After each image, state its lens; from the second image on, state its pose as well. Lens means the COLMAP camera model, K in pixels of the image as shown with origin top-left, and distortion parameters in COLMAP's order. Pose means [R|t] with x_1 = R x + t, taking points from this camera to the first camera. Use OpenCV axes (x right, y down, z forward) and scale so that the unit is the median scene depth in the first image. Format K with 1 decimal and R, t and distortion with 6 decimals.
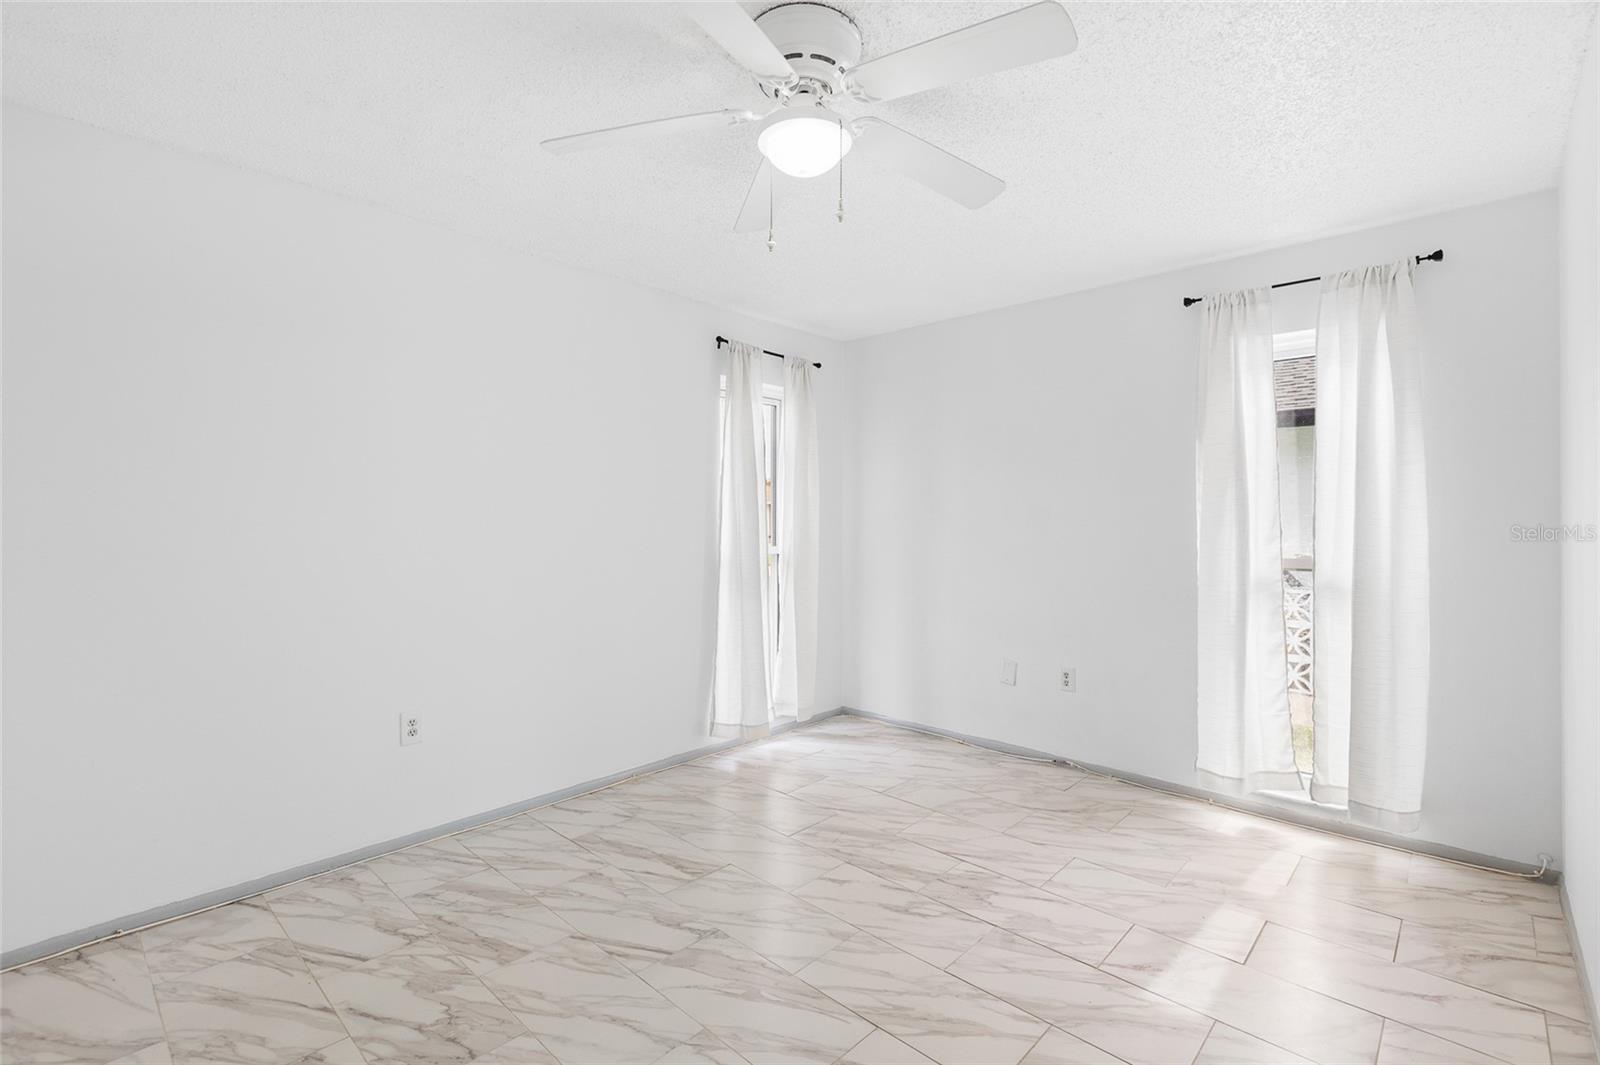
lens RADIAL K [[720.4, 0, 801.0], [0, 720.4, 512.7], [0, 0, 1]] dist [0.003938, -0.000832]
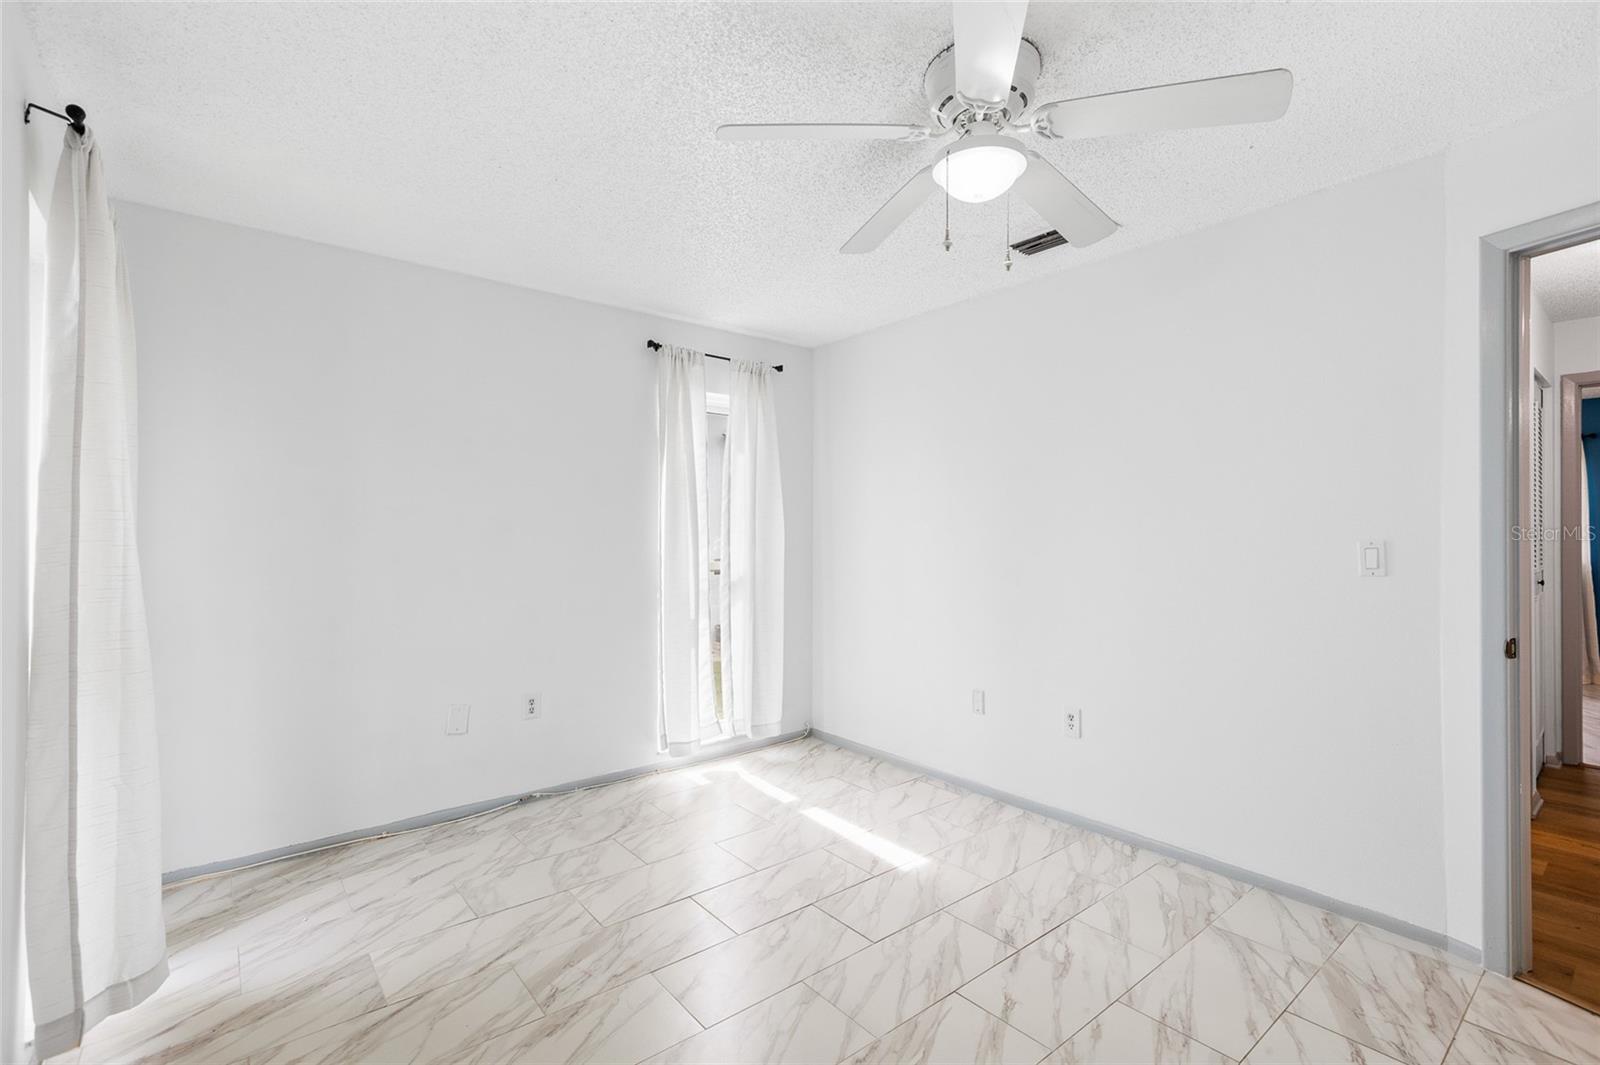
lens RADIAL K [[720.4, 0, 802.9], [0, 720.4, 532.3], [0, 0, 1]] dist [0.003938, -0.000832]
pose [[0.133571, -0.001474, 0.991038, -0.723715], [-0.009564, 0.999950, 0.002777, 0.002082], [-0.990993, -0.009849, 0.133550, 0.768187]]
